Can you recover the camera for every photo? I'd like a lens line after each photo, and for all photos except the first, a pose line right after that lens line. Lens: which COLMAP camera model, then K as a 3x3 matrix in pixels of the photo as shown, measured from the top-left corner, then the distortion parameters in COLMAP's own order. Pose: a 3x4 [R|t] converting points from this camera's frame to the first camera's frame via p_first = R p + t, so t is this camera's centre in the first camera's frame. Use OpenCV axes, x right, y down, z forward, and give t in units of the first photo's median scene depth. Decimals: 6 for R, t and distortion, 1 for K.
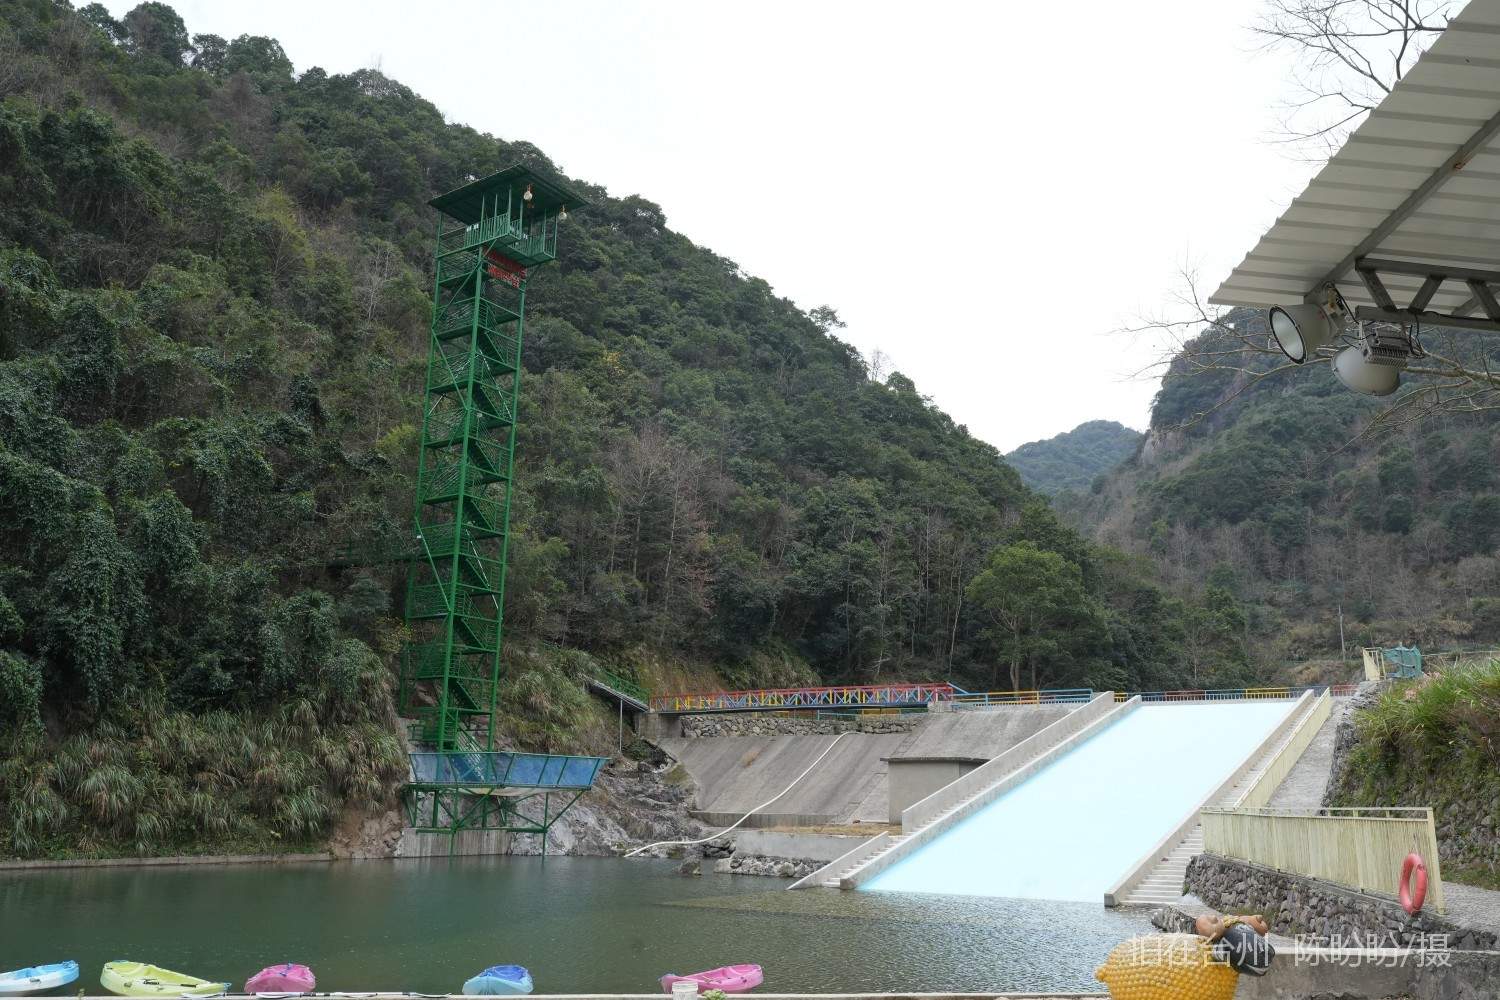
lens RADIAL K [[1244.3, 0, 754.5], [0, 1244.3, 504.0], [0, 0, 1]] dist [0.001737, 0.018159]
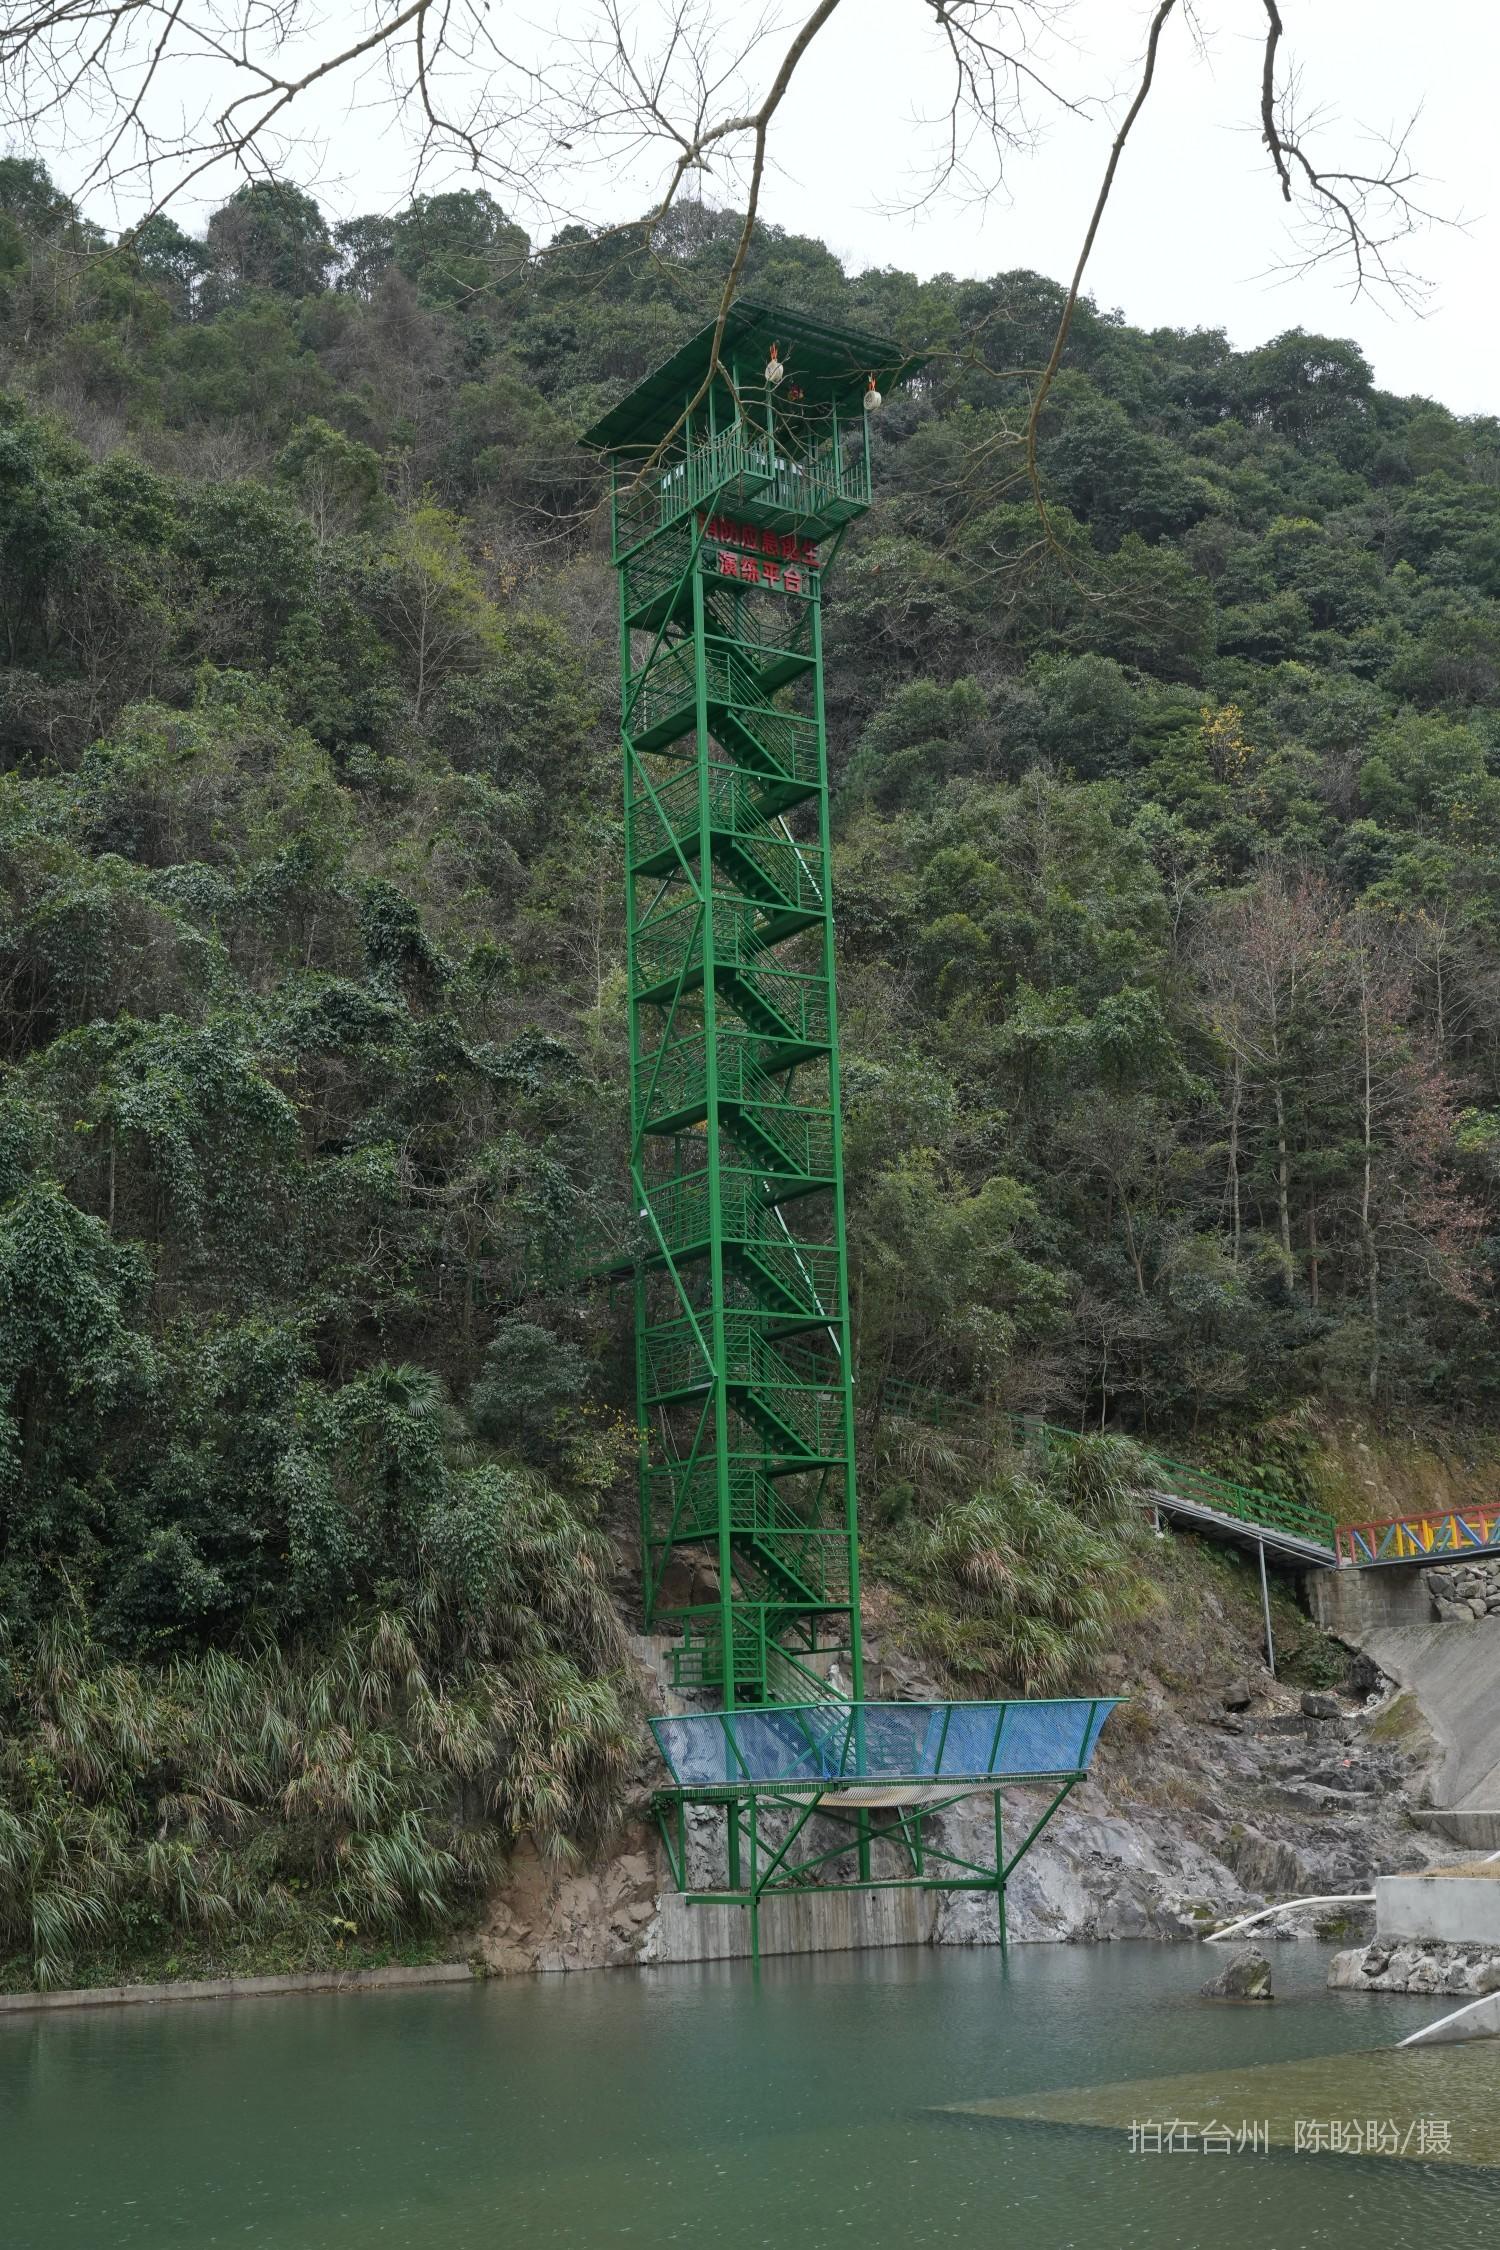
lens RADIAL K [[2814.0, 0, 757.6], [0, 2814.0, 1127.4], [0, 0, 1]] dist [0.011056, 0.000000]
pose [[0.920106, -0.138844, -0.366234, 0.121964], [0.142402, 0.989655, -0.017428, 0.019168], [0.364865, -0.036117, 0.930360, 0.108017]]
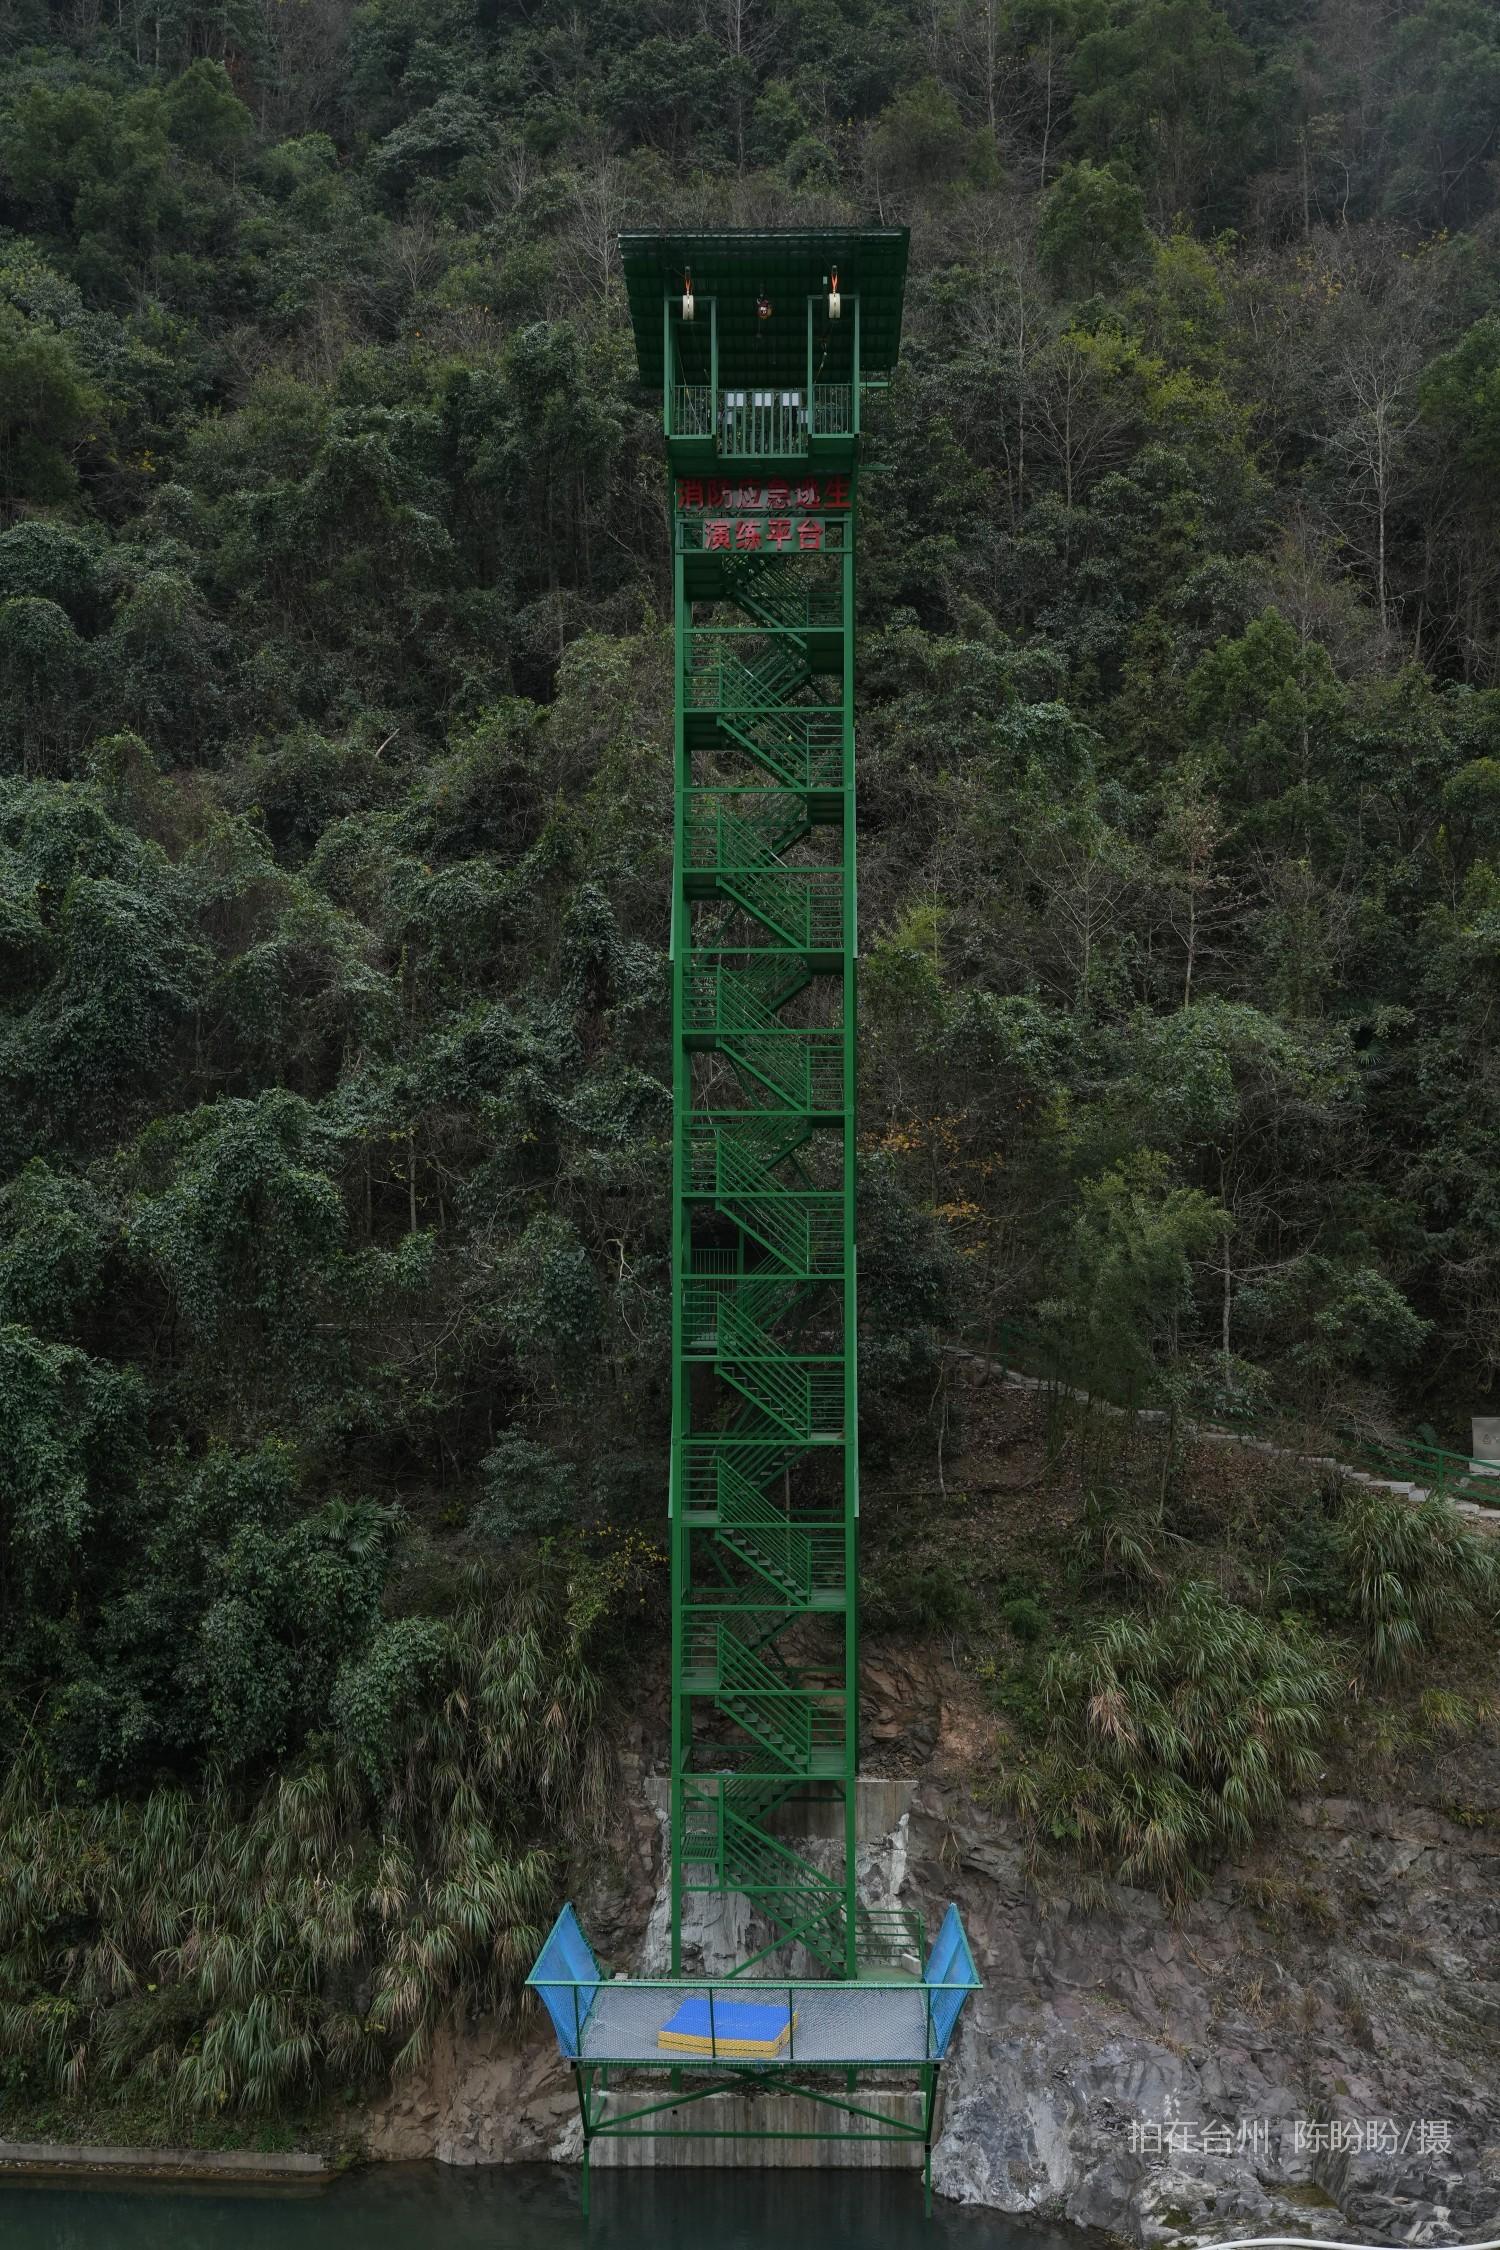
lens RADIAL K [[2814.0, 0, 745.8], [0, 2814.0, 1126.8], [0, 0, 1]] dist [0.011056, 0.000000]
pose [[0.534114, -0.071705, -0.842366, 0.451749], [0.210891, 0.976198, 0.050621, -0.061009], [0.818686, -0.204684, 0.536523, 0.547456]]
